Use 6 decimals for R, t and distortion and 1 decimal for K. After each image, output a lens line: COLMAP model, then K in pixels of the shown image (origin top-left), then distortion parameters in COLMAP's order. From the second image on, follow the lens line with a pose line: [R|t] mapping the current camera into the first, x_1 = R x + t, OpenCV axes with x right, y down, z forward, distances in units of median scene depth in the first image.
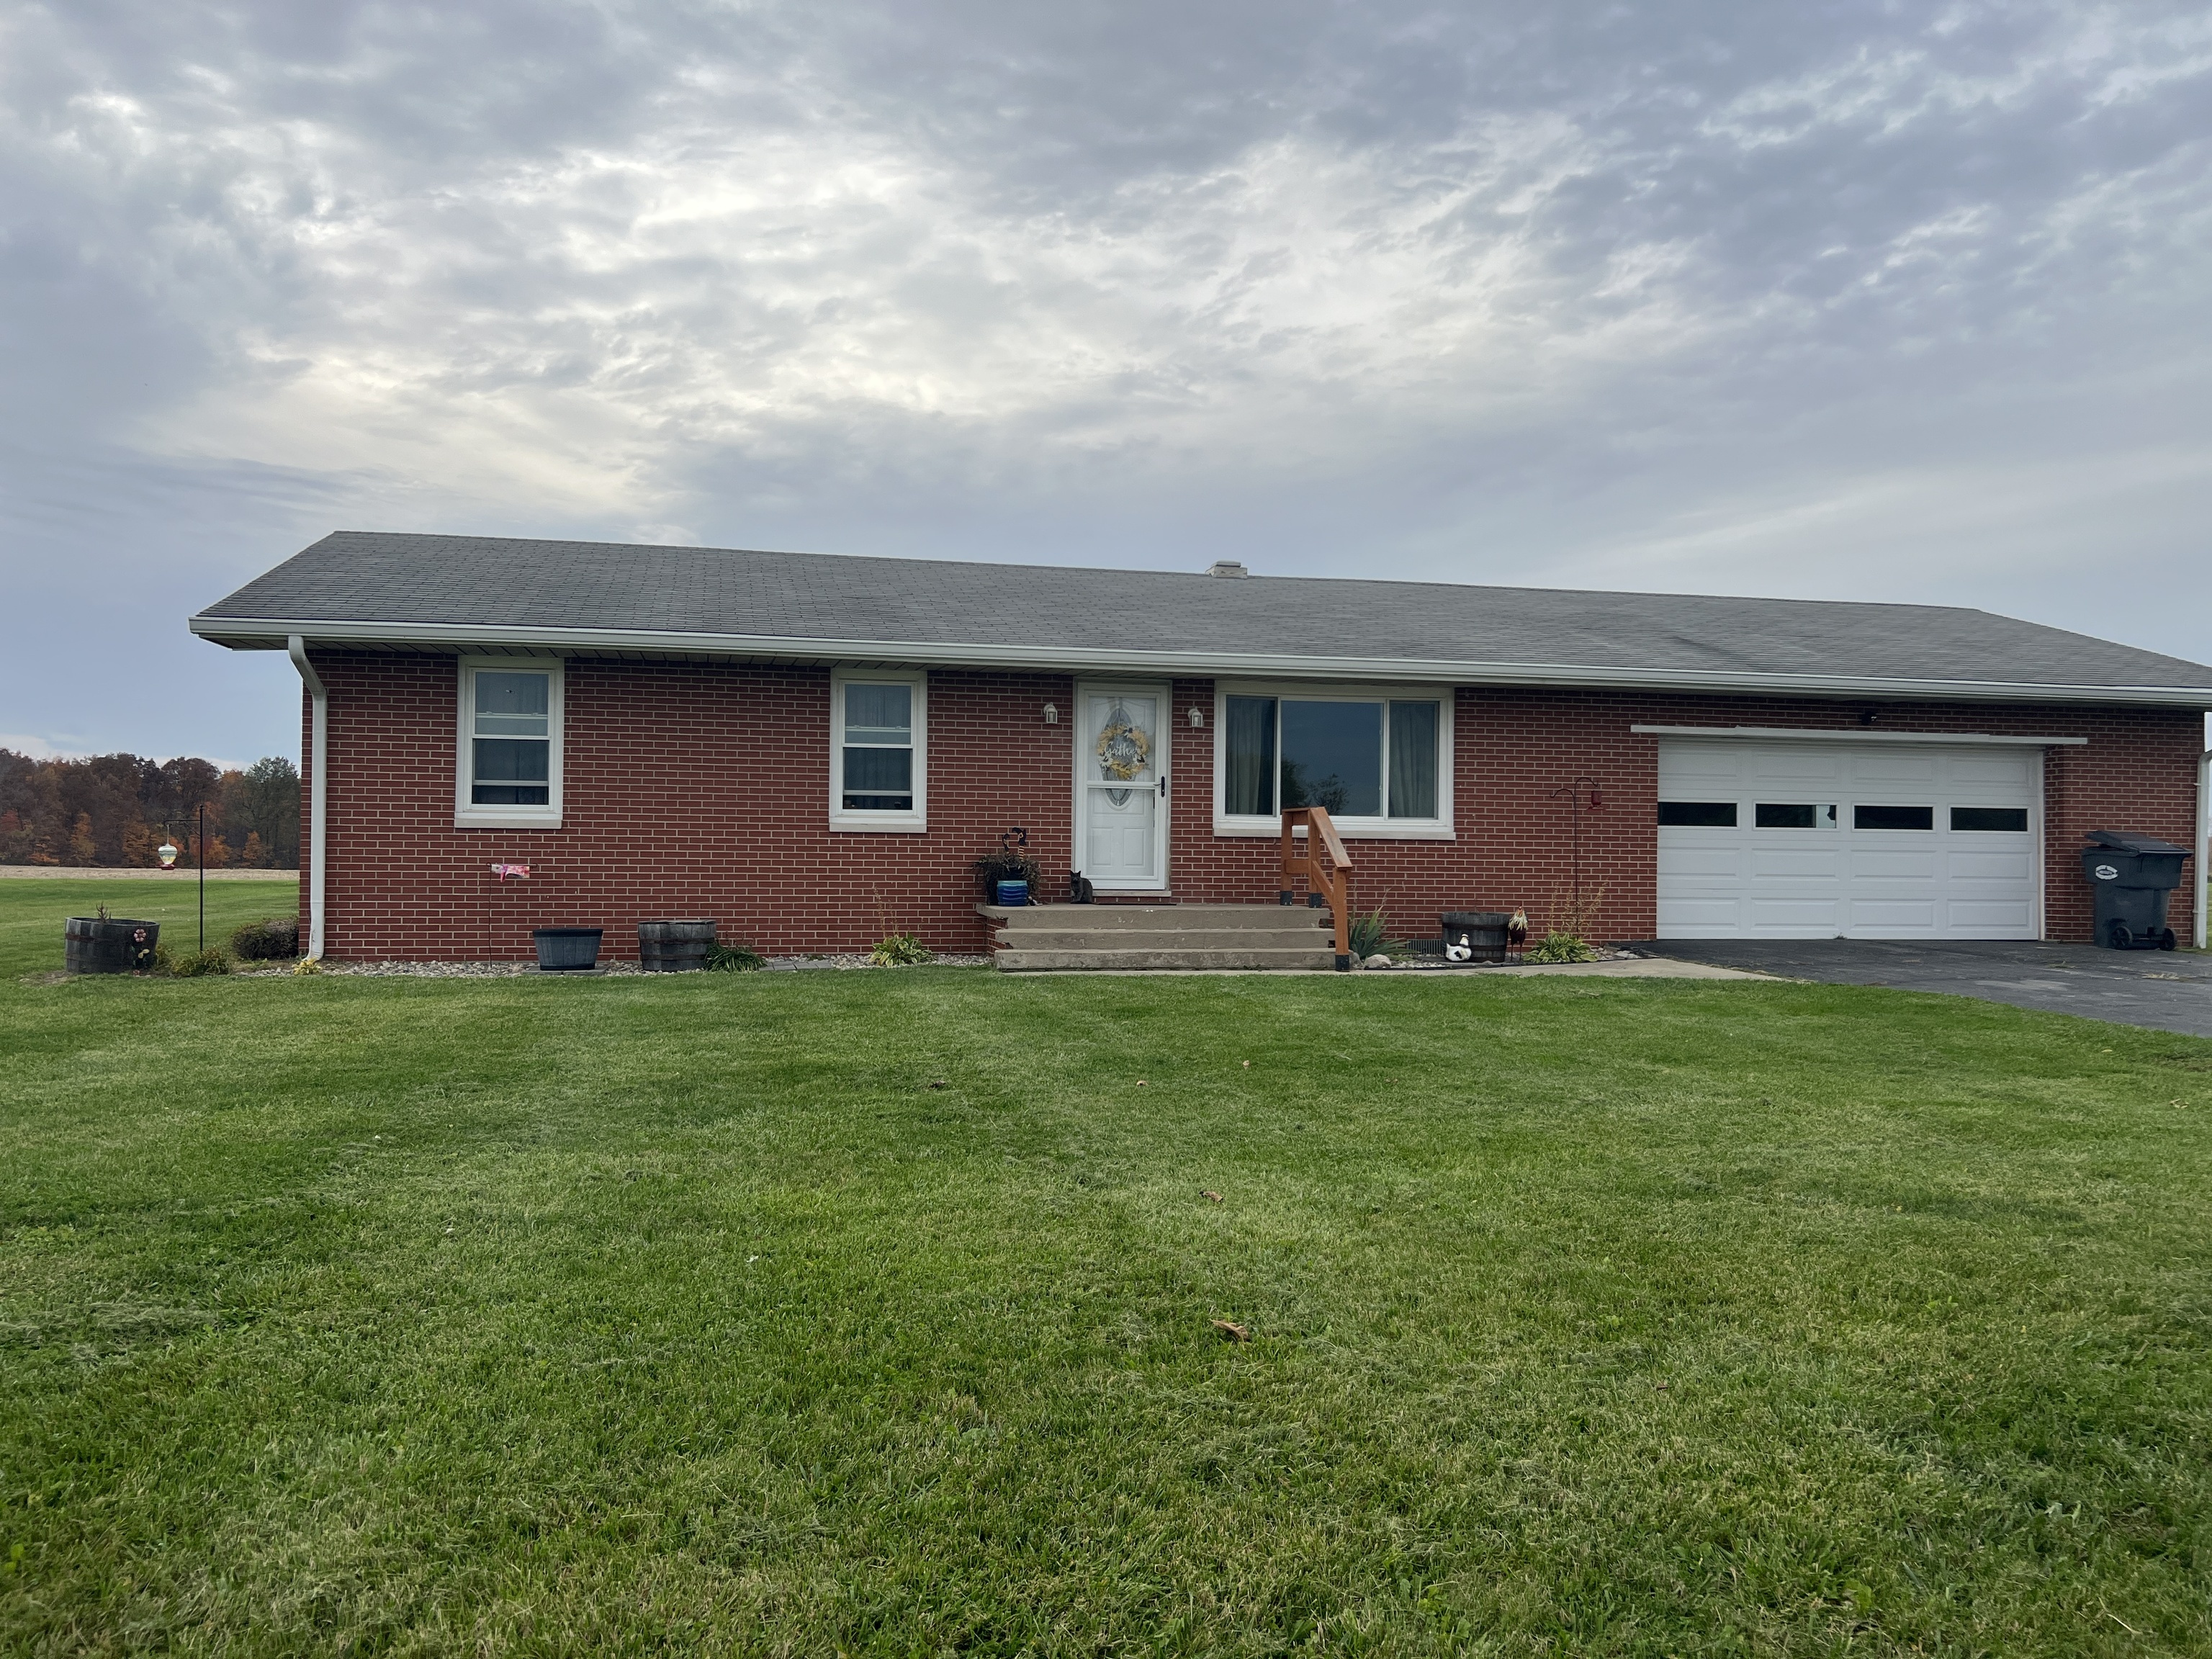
lens RADIAL K [[1674.4, 0, 1087.5], [0, 1674.4, 834.2], [0, 0, 1]] dist [0.048949, -0.049965]
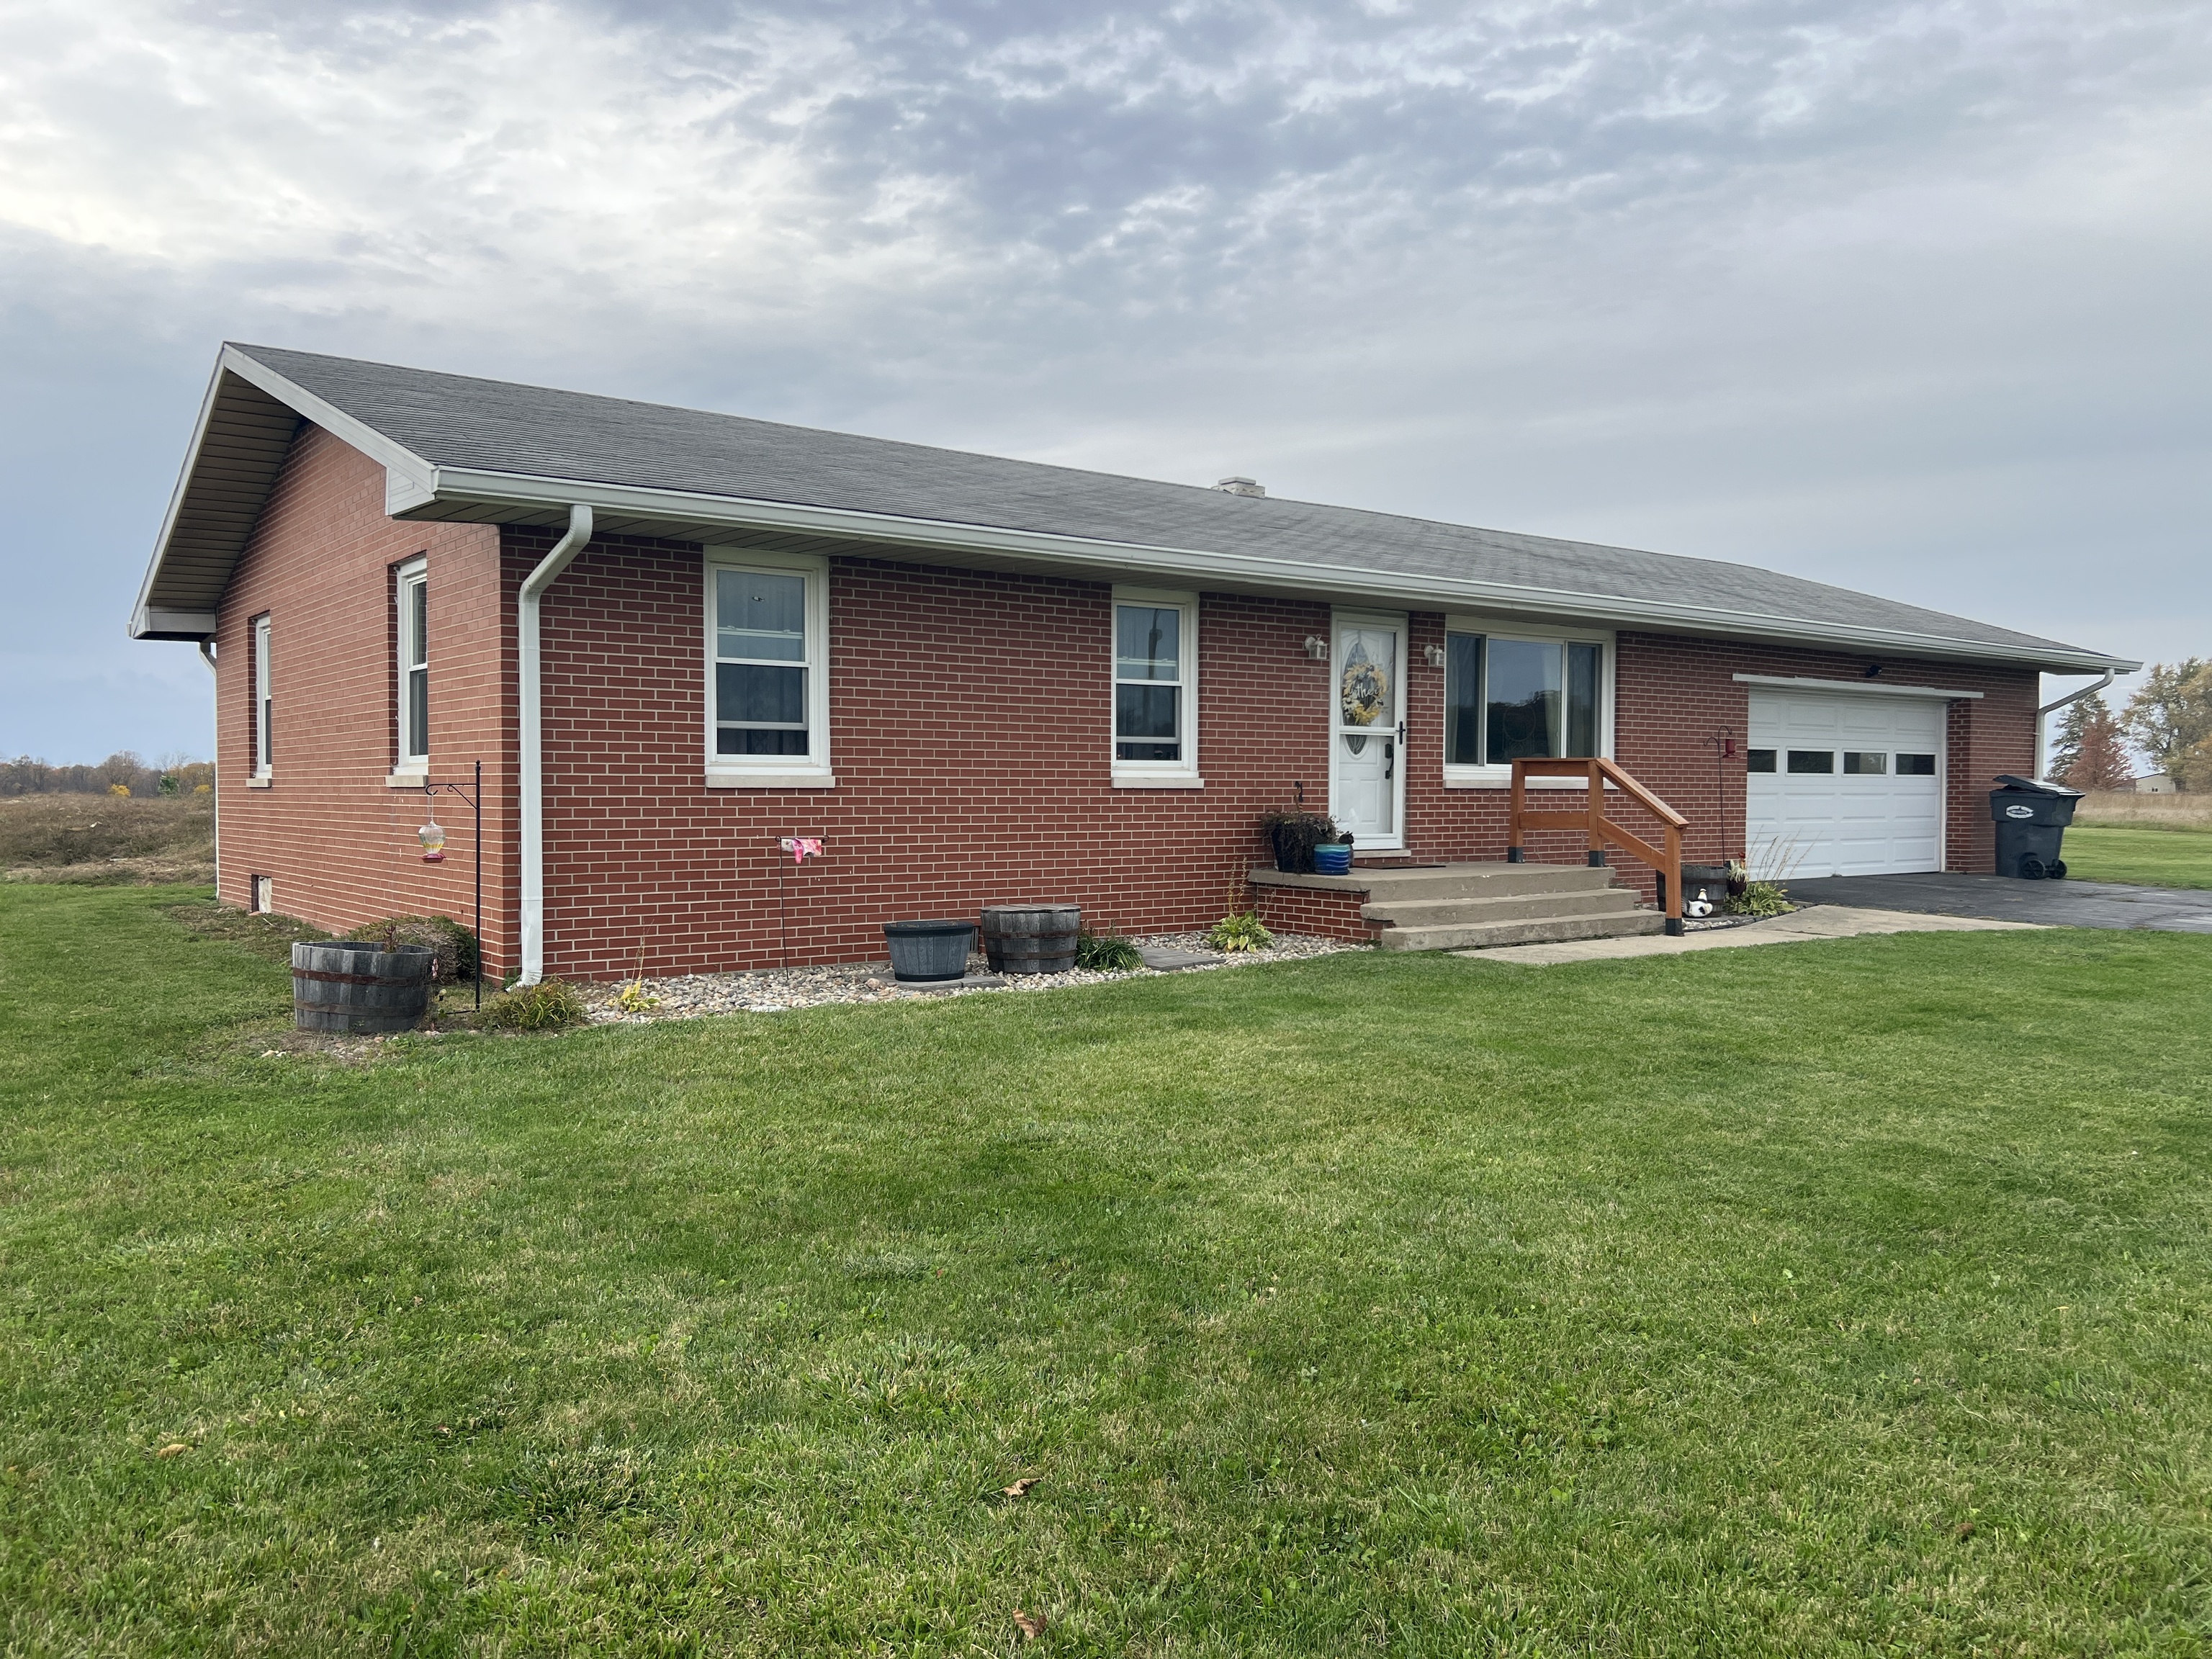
lens RADIAL K [[1674.4, 0, 1084.7], [0, 1674.4, 845.1], [0, 0, 1]] dist [0.048949, -0.049965]
pose [[0.906438, -0.020828, 0.421824, -0.424186], [-0.002890, 0.998454, 0.055509, -0.015630], [-0.422328, -0.051535, 0.904977, 0.227454]]
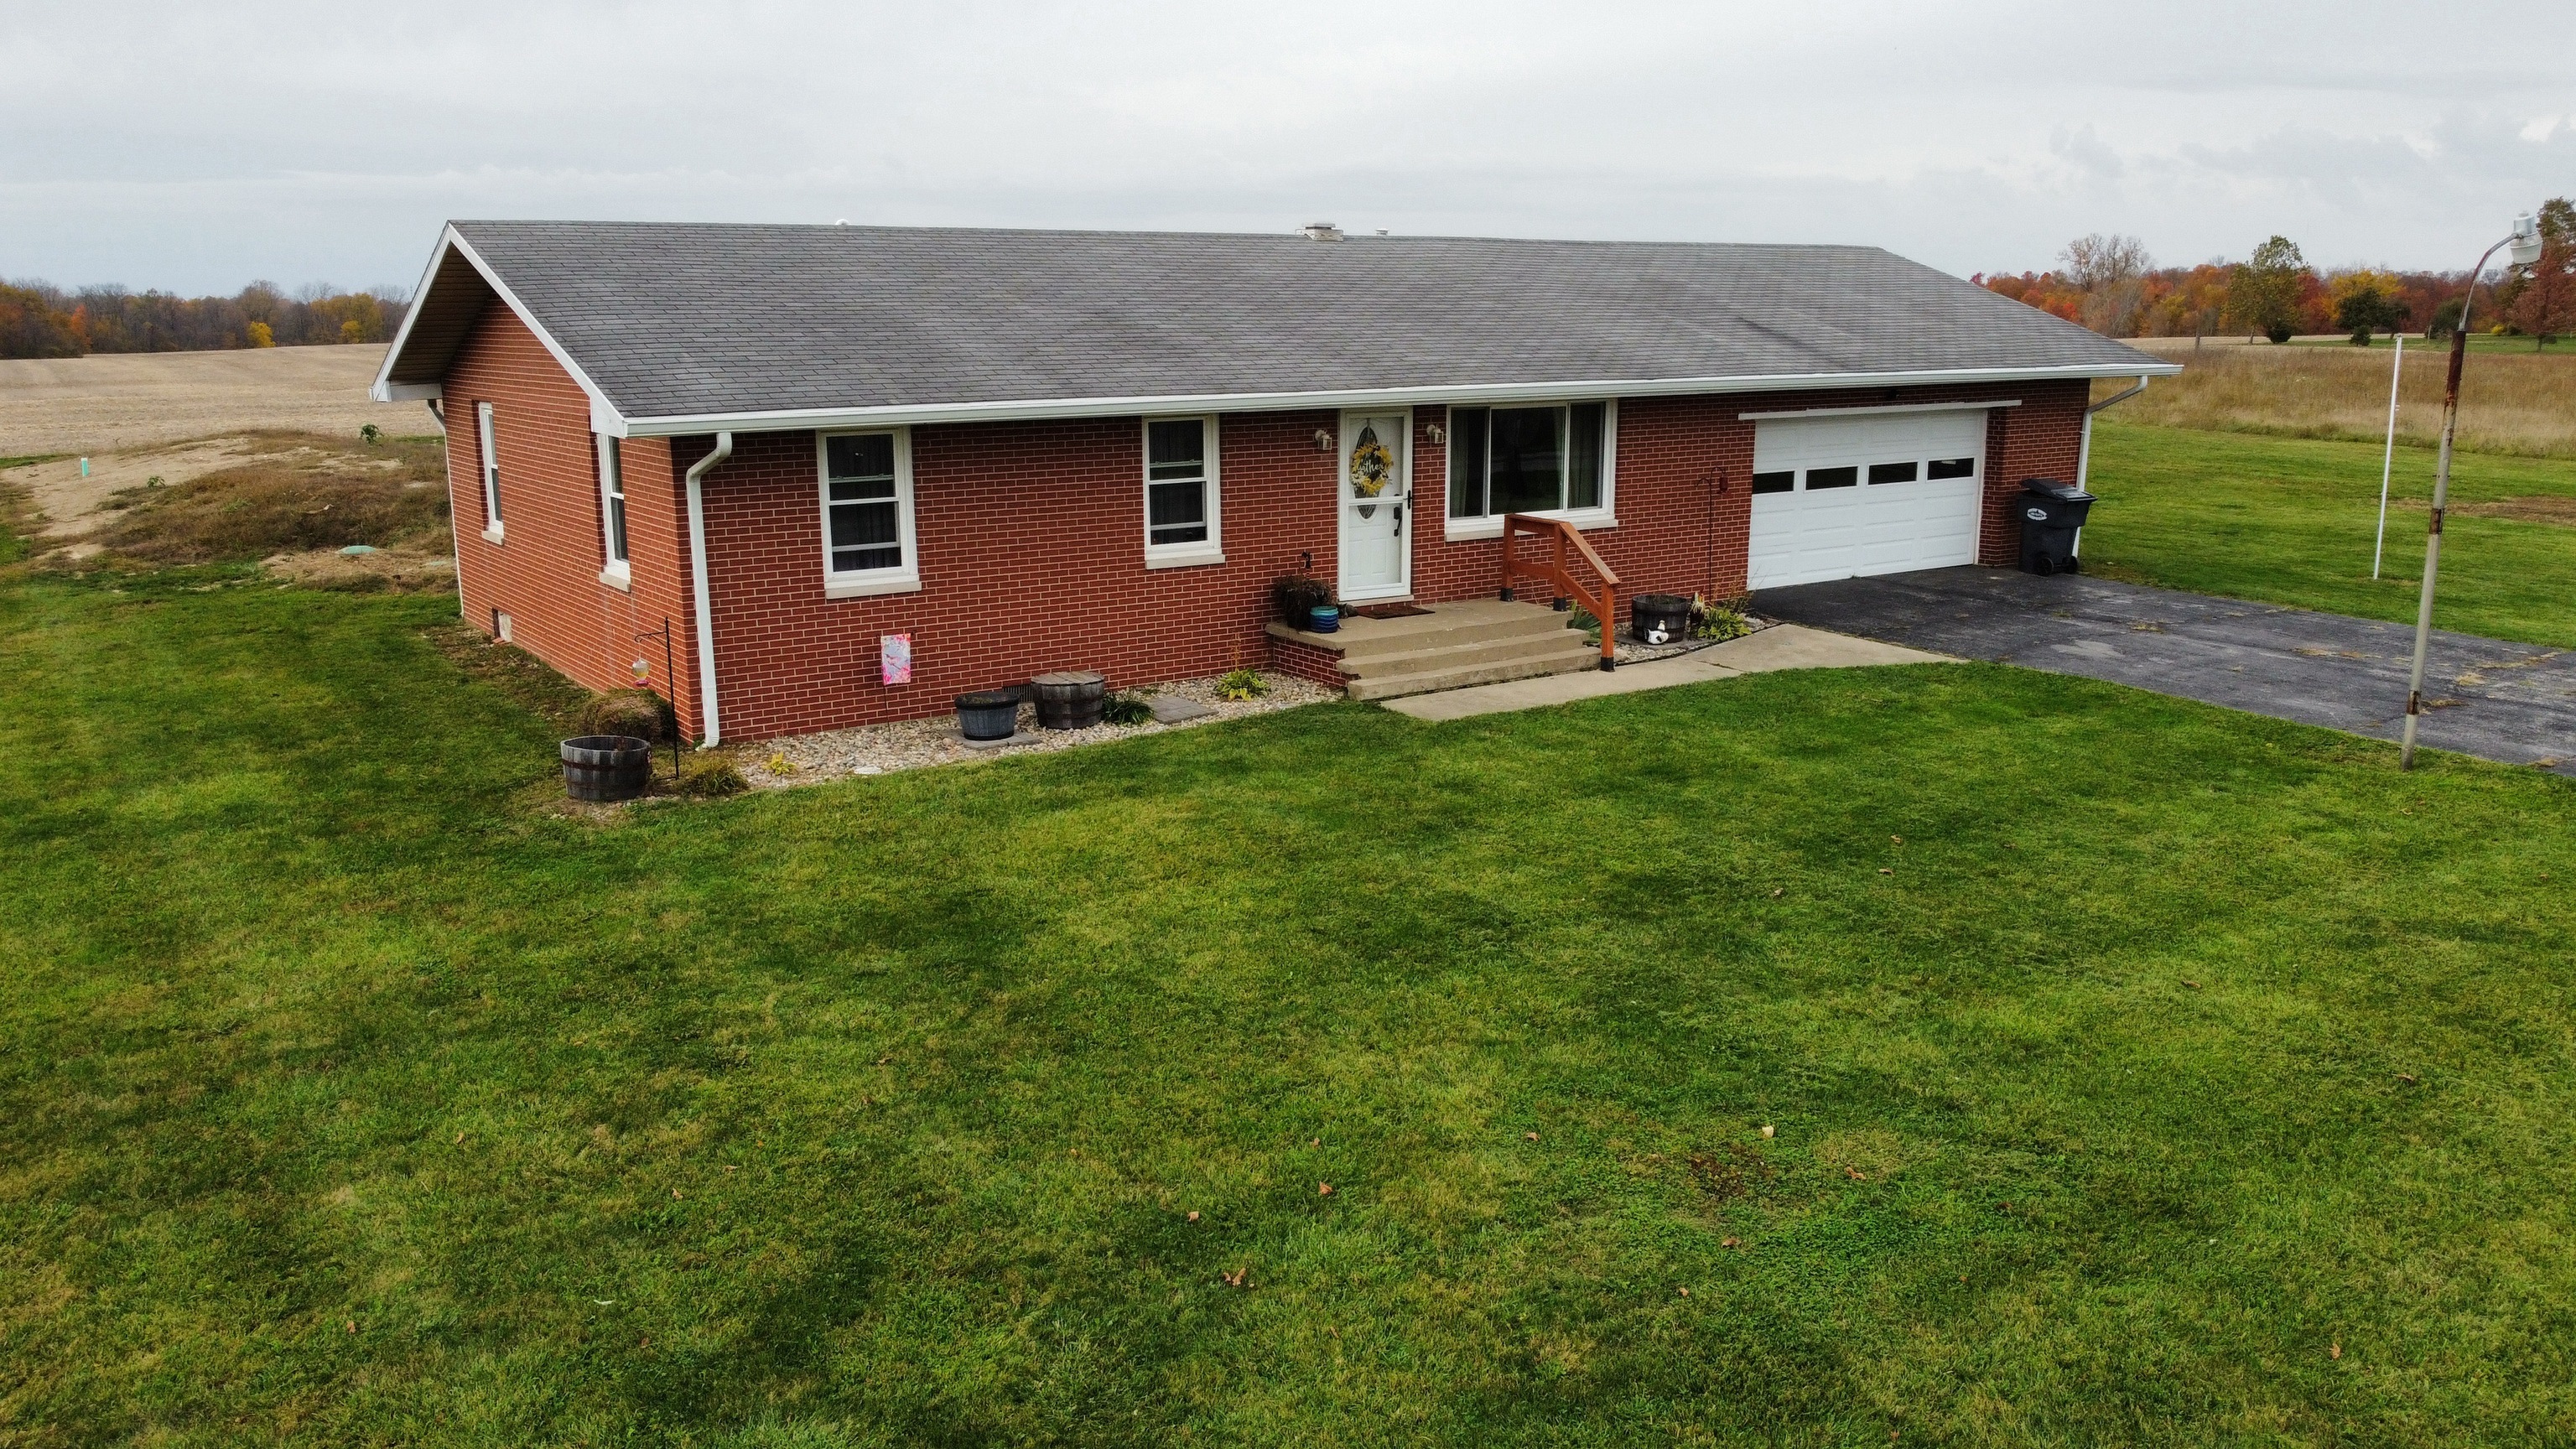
lens RADIAL K [[1952.3, 0, 1258.0], [0, 1952.3, 784.1], [0, 0, 1]] dist [0.000148, -0.015528]
pose [[0.928372, -0.103768, 0.356872, -0.448292], [0.009911, 0.966802, 0.255336, -0.151631], [-0.371520, -0.233510, 0.898580, -0.123684]]
